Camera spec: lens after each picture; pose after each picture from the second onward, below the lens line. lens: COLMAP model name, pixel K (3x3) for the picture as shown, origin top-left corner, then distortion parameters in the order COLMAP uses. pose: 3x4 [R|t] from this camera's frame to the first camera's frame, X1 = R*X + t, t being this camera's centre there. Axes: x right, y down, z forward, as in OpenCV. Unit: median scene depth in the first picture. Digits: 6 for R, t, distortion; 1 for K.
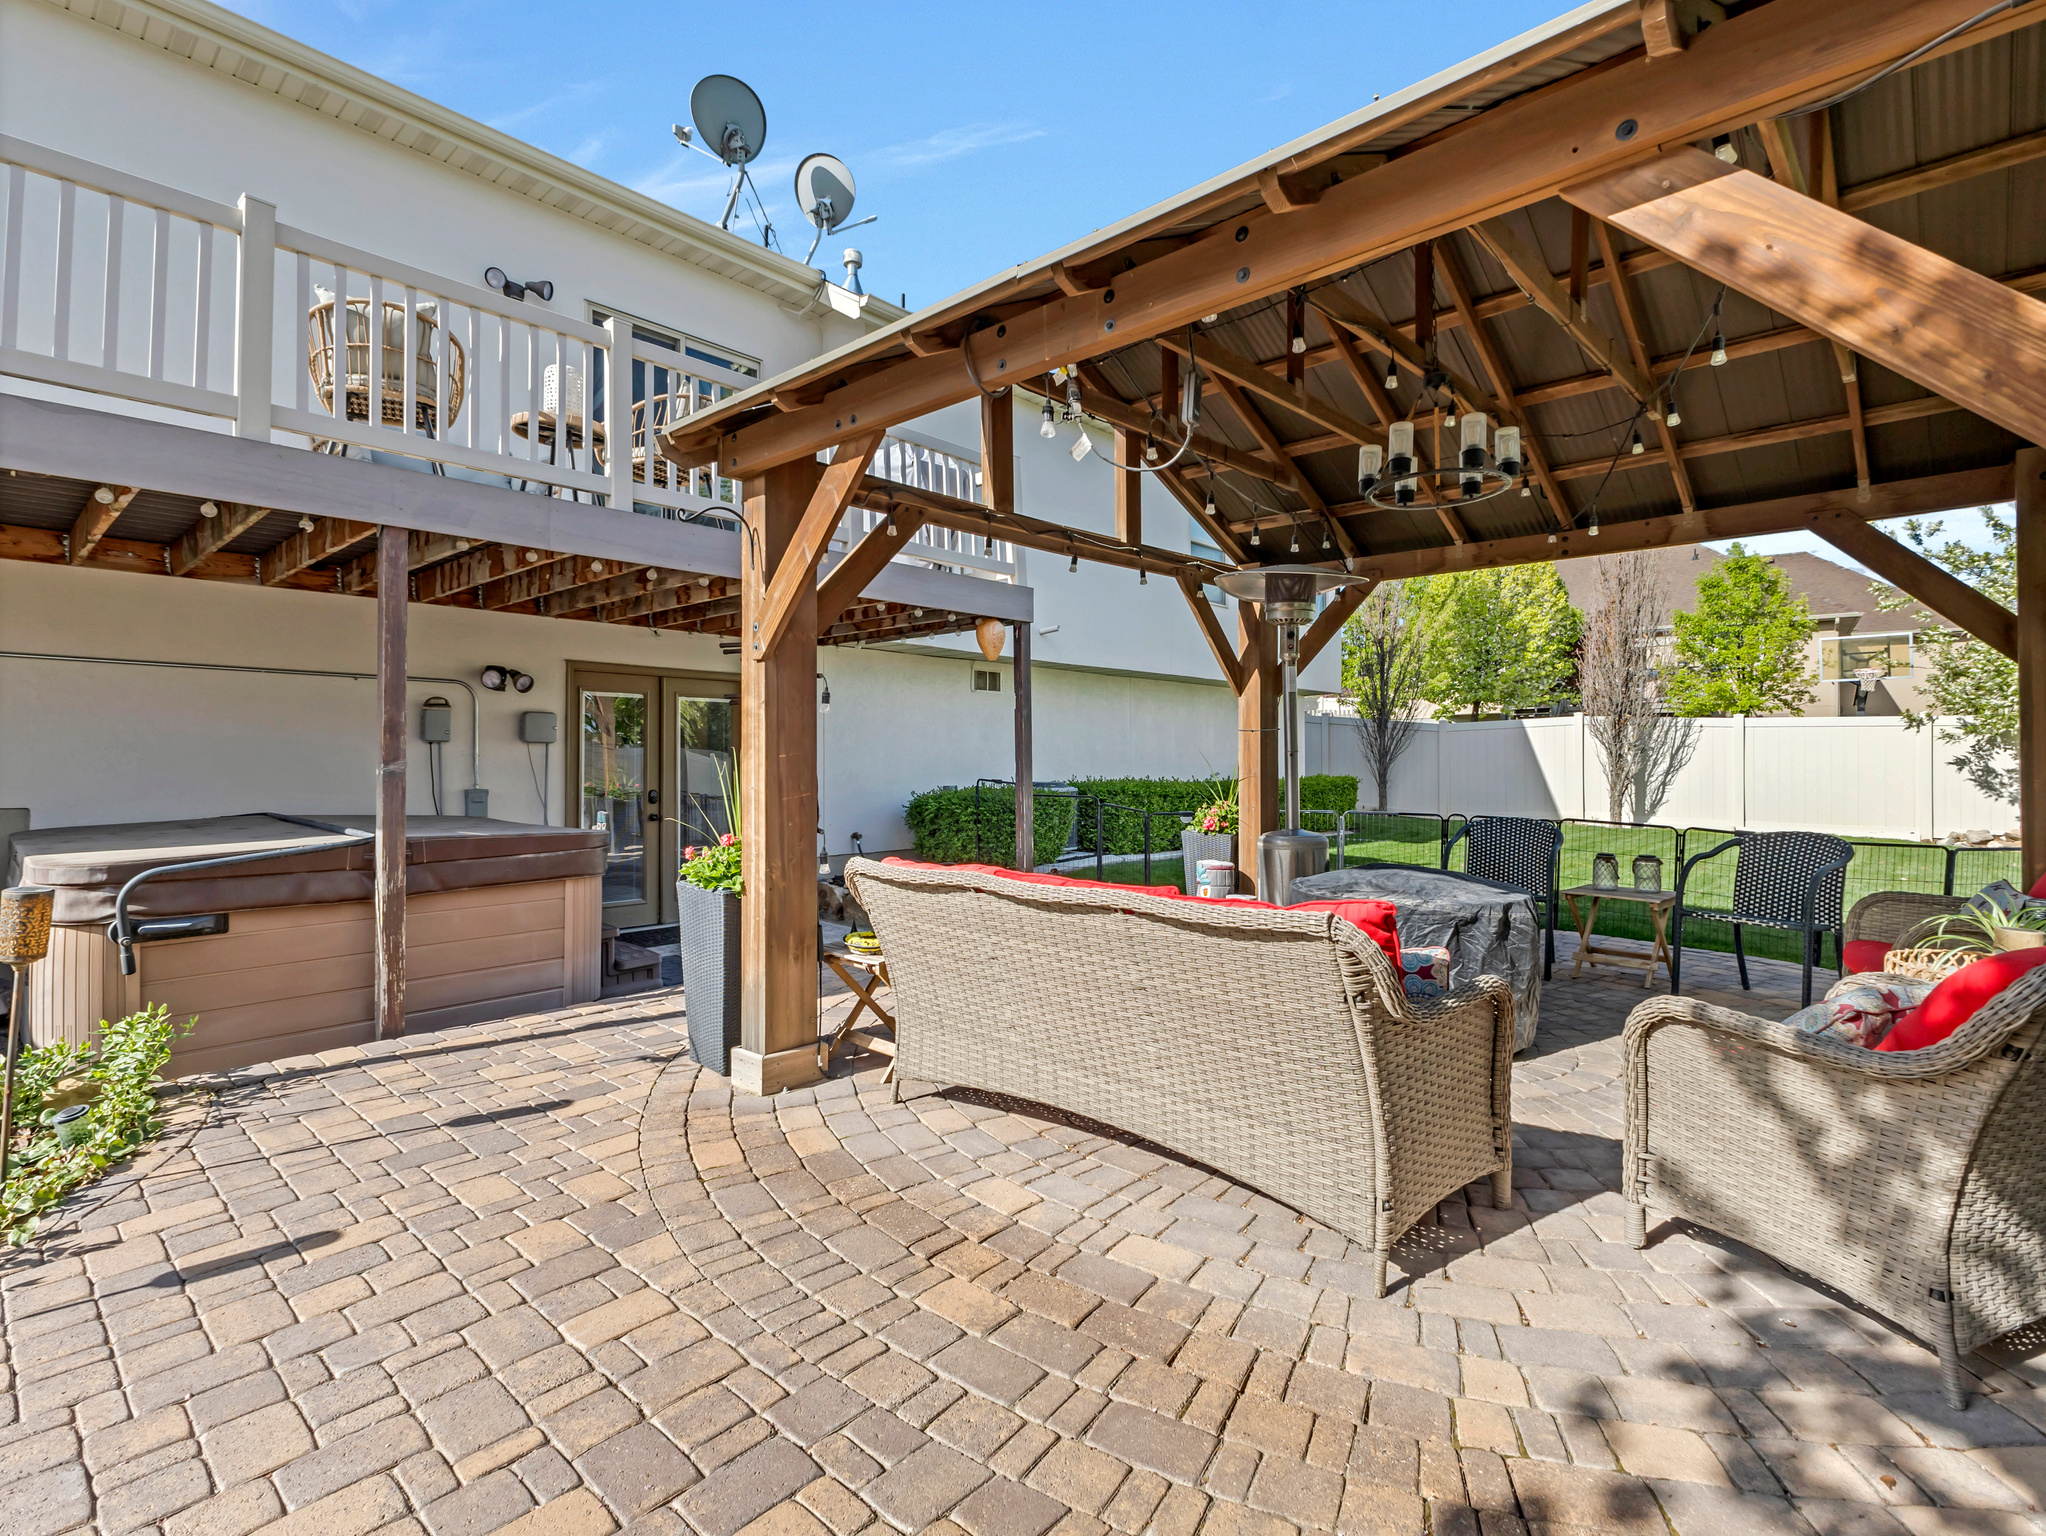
lens RADIAL K [[1011.5, 0, 1018.7], [0, 1011.5, 747.7], [0, 0, 1]] dist [0.002303, 0.000804]
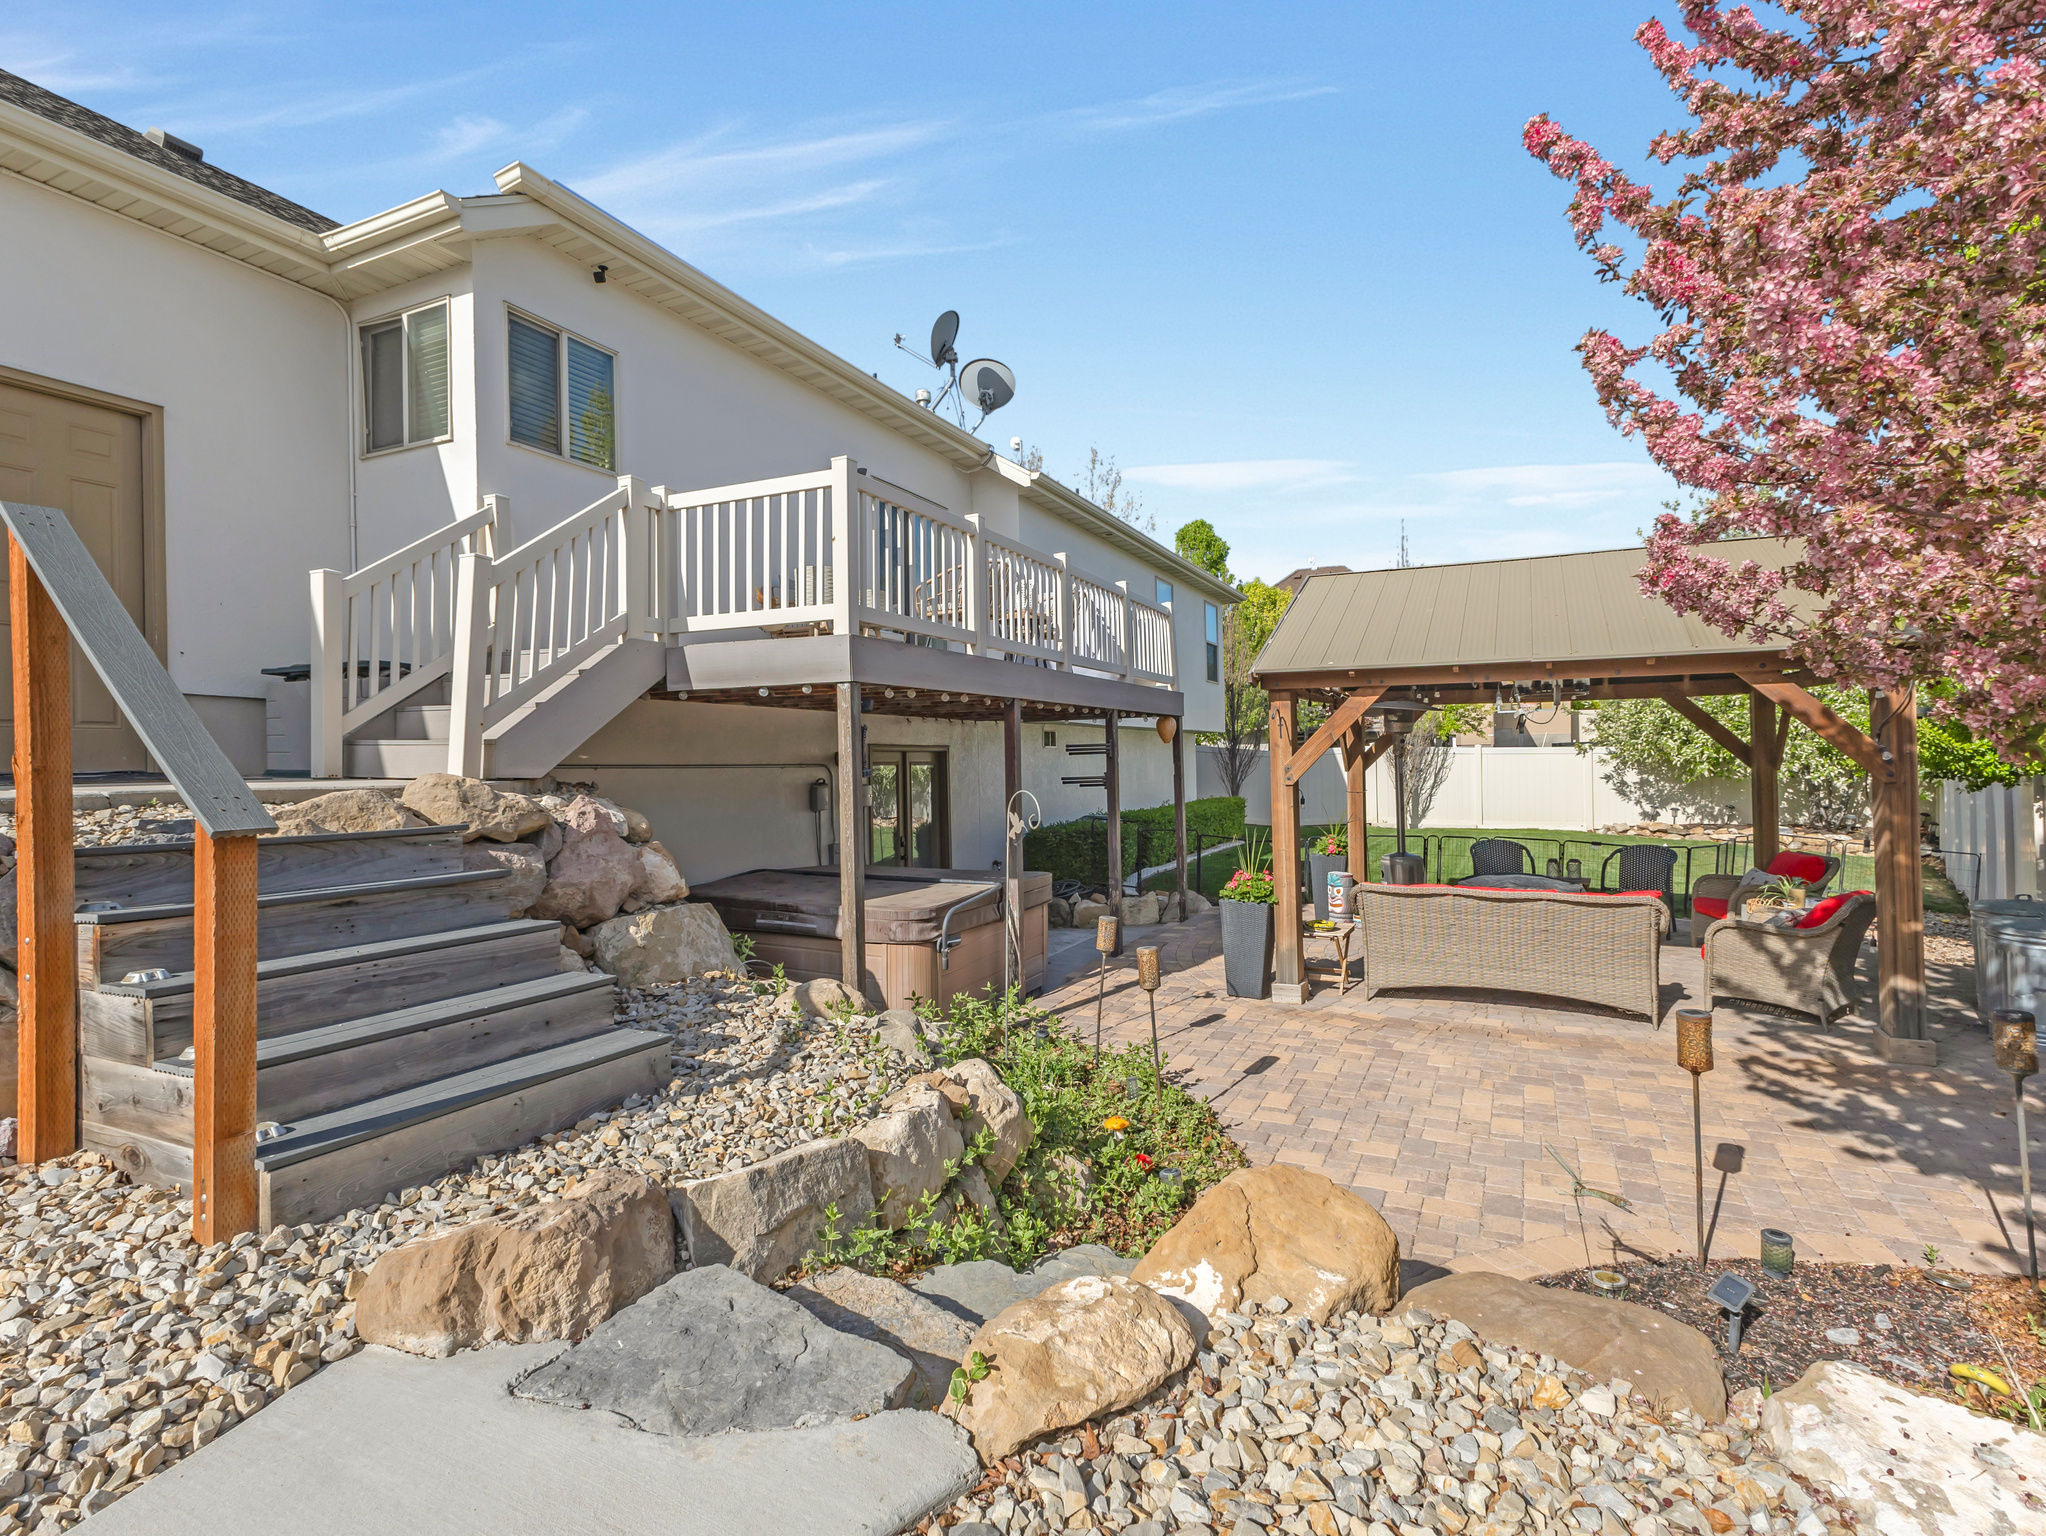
lens RADIAL K [[1011.5, 0, 1026.6], [0, 1011.5, 758.9], [0, 0, 1]] dist [0.002303, 0.000804]
pose [[0.956744, -0.014759, 0.290558, -1.059585], [0.011619, 0.999854, 0.012527, -0.135214], [-0.290701, -0.008609, 0.956775, -0.594500]]
